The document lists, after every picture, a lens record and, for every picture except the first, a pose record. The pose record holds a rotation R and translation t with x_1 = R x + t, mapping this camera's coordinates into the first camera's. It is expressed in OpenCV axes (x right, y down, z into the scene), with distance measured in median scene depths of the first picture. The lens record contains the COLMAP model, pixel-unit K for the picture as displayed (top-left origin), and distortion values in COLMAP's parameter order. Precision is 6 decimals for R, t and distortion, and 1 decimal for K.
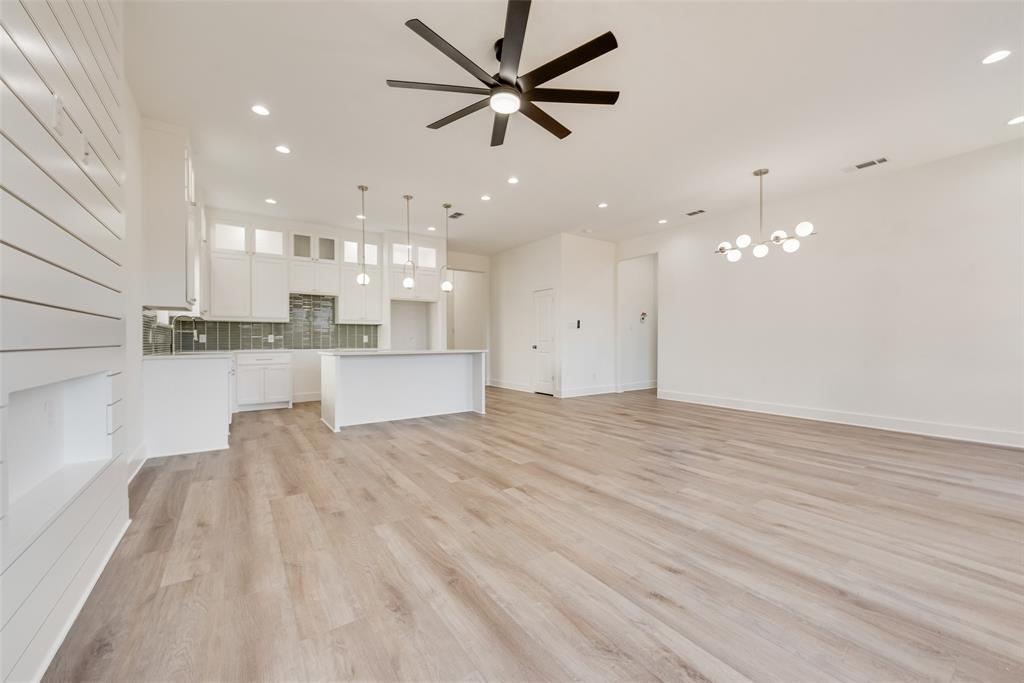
lens RADIAL K [[402.4, 0, 508.1], [0, 402.4, 339.0], [0, 0, 1]] dist [0.001434, -0.000069]
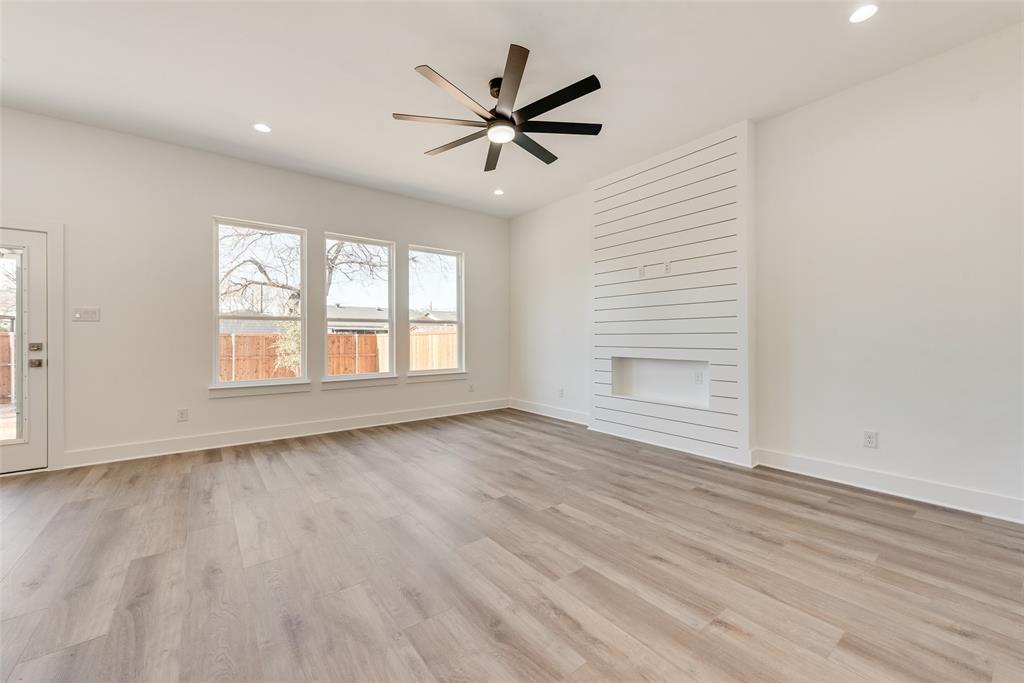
lens RADIAL K [[402.4, 0, 508.1], [0, 402.4, 339.0], [0, 0, 1]] dist [0.001434, -0.000069]
pose [[-0.998636, 0.003727, -0.052084, 0.032512], [0.003757, 0.999993, -0.000477, -0.021371], [0.052082, -0.000672, -0.998643, 2.040310]]
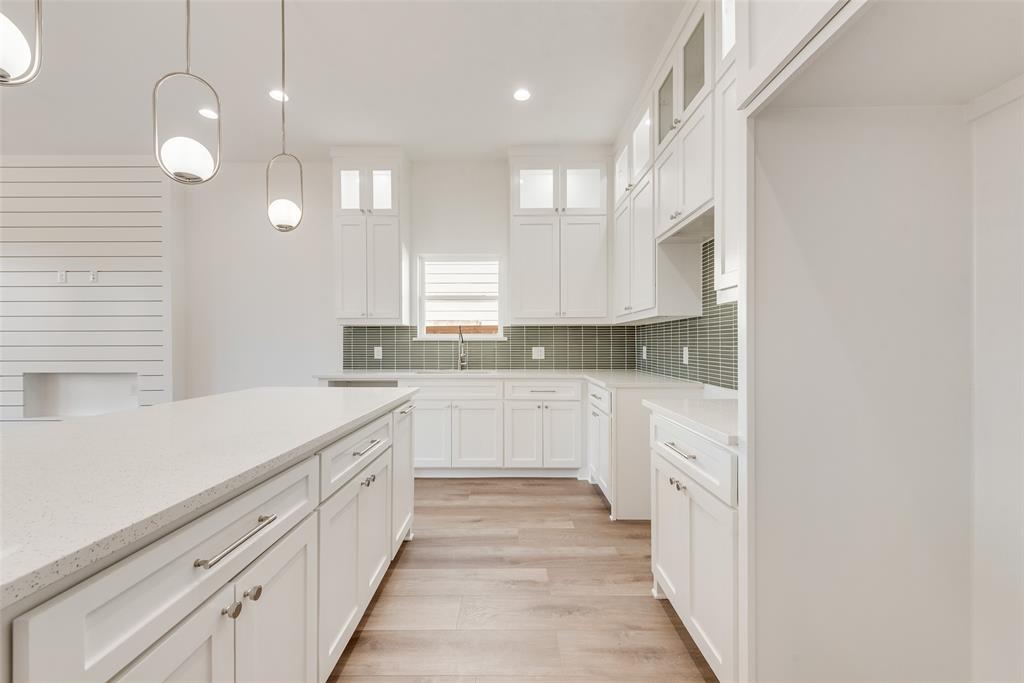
lens RADIAL K [[397.7, 0, 508.1], [0, 397.7, 343.4], [0, 0, 1]] dist [0.002135, -0.000063]
pose [[-0.569150, -0.002108, -0.822231, -0.305703], [0.007376, 0.999943, -0.007669, -0.026899], [0.822201, -0.010430, -0.569102, 2.589947]]
